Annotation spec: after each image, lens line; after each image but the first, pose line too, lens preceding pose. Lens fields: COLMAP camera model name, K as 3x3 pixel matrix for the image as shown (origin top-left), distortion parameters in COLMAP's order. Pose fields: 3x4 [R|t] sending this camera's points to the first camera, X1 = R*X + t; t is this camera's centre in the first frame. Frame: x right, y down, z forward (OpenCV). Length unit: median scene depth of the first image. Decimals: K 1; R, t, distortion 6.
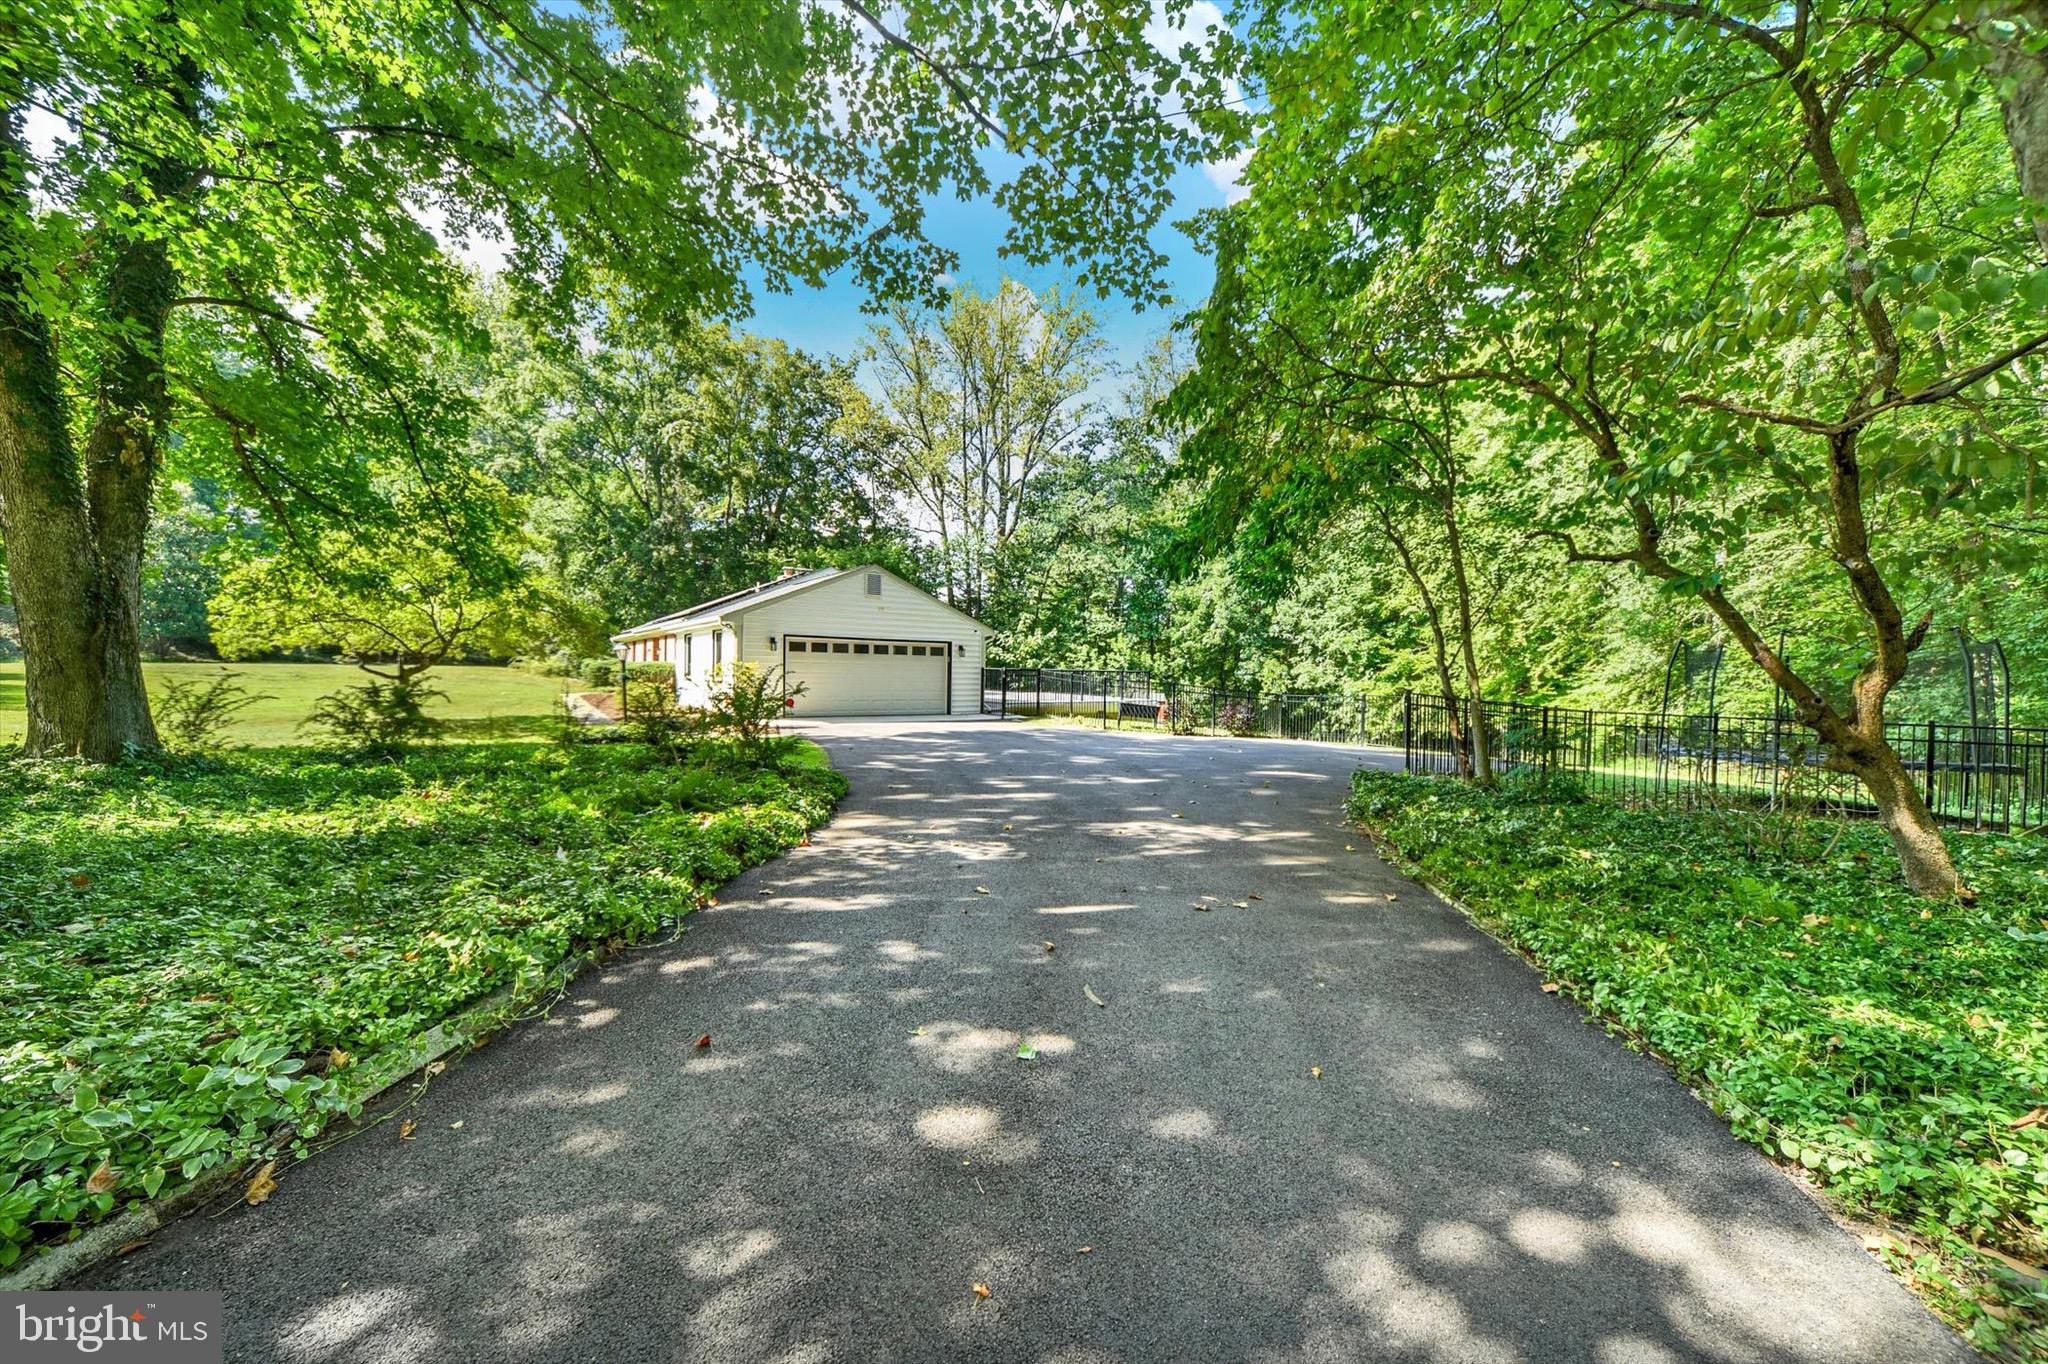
lens RADIAL K [[733.7, 0, 1025.9], [0, 733.7, 678.3], [0, 0, 1]] dist [-0.009843, -0.000016]
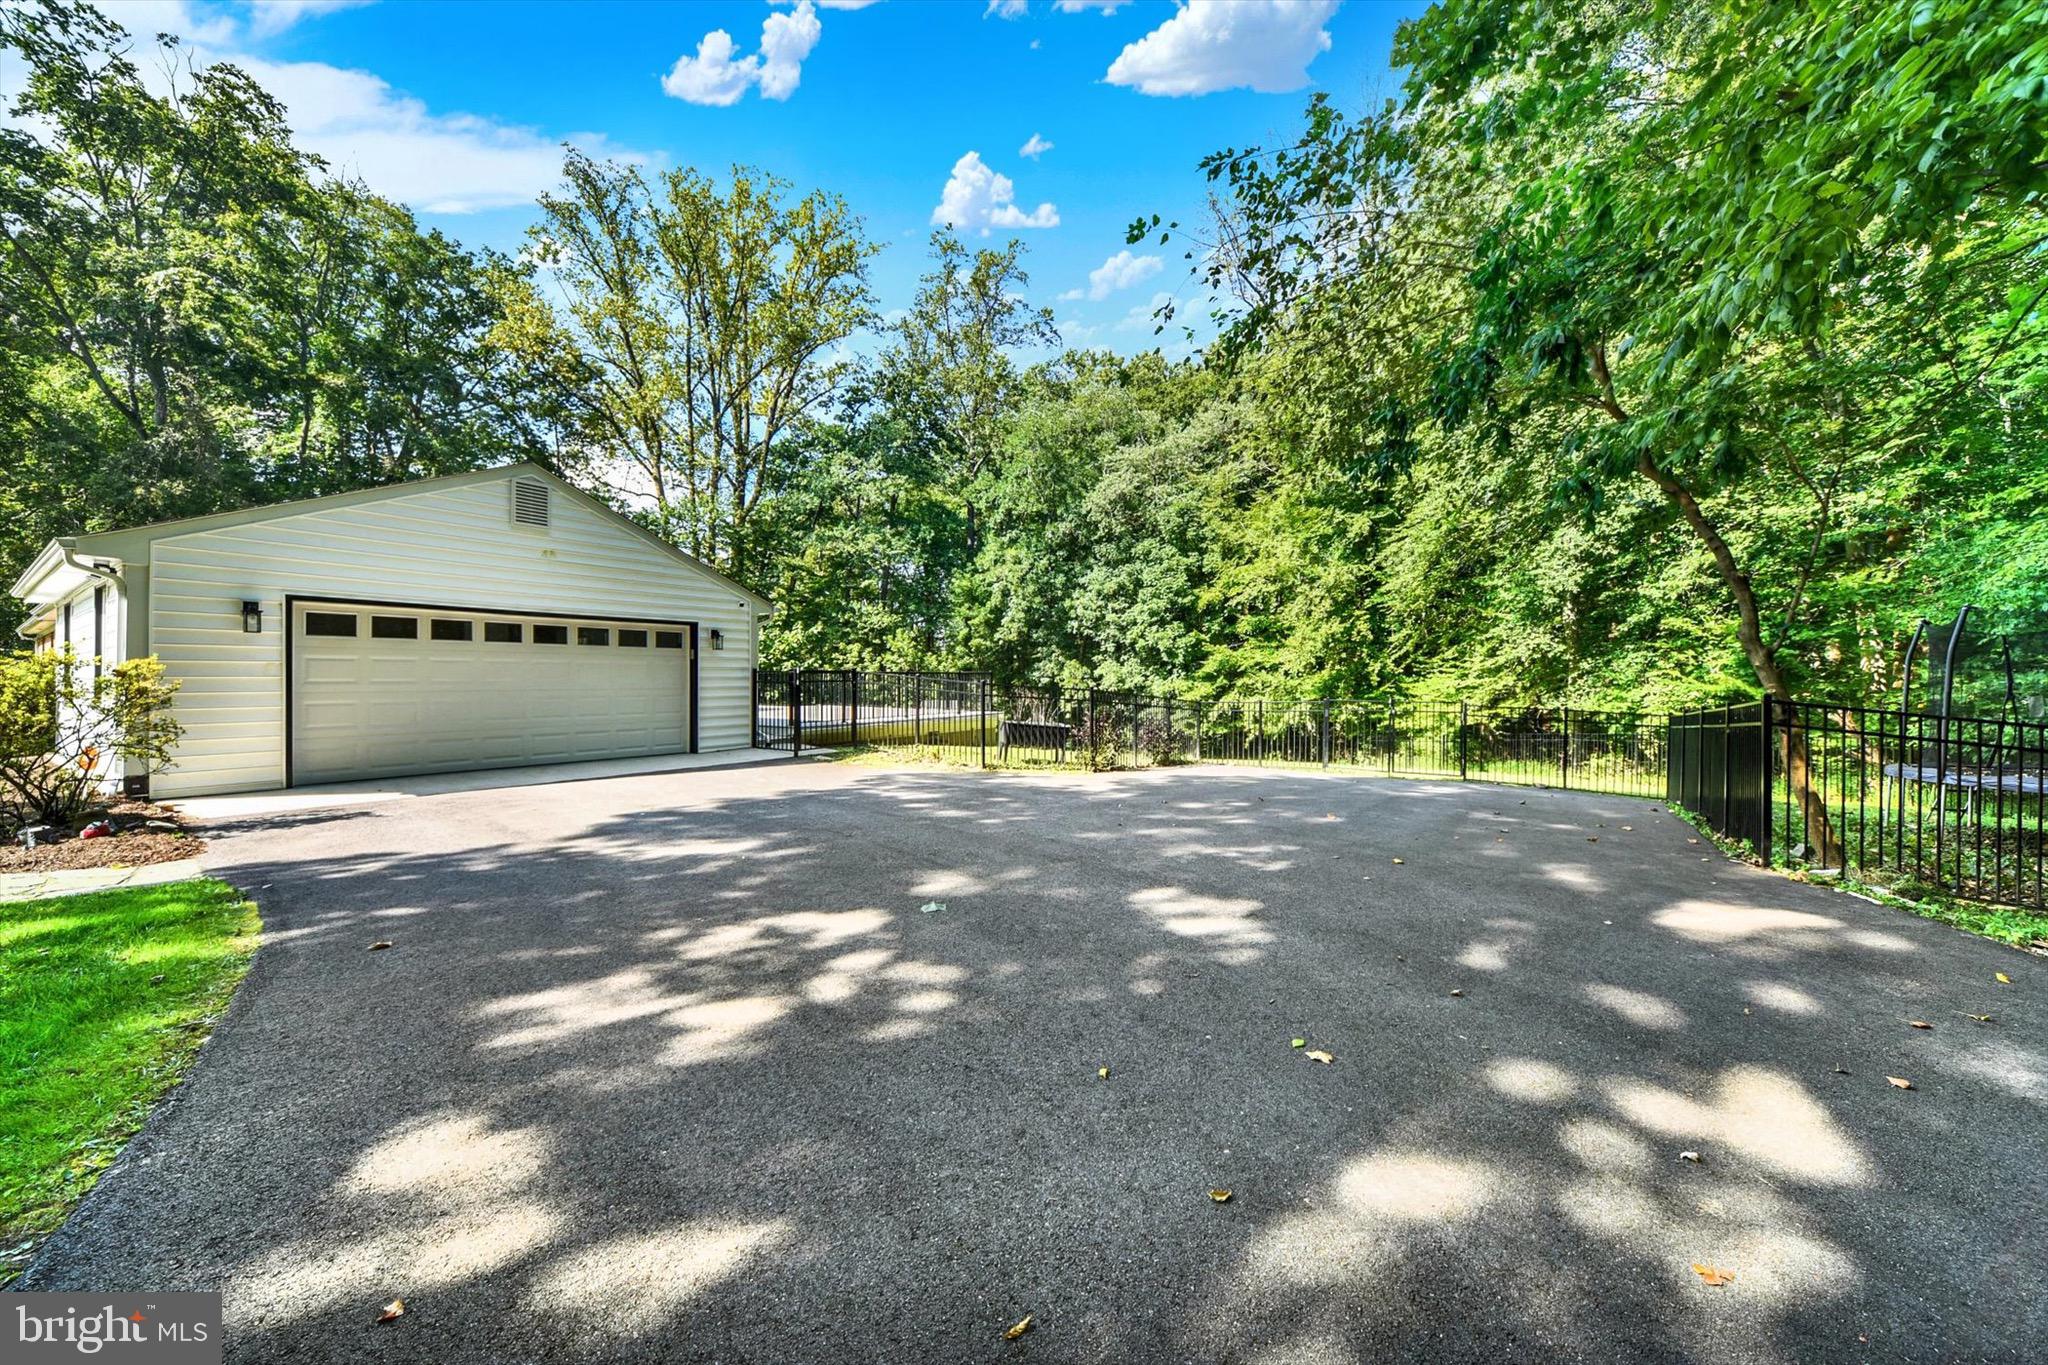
lens RADIAL K [[733.7, 0, 1017.9], [0, 733.7, 678.7], [0, 0, 1]] dist [-0.009843, -0.000016]
pose [[0.940450, -0.016403, 0.339535, -0.028397], [0.018767, 0.999817, -0.003680, 0.000269], [-0.339413, 0.009833, 0.940586, 0.179256]]
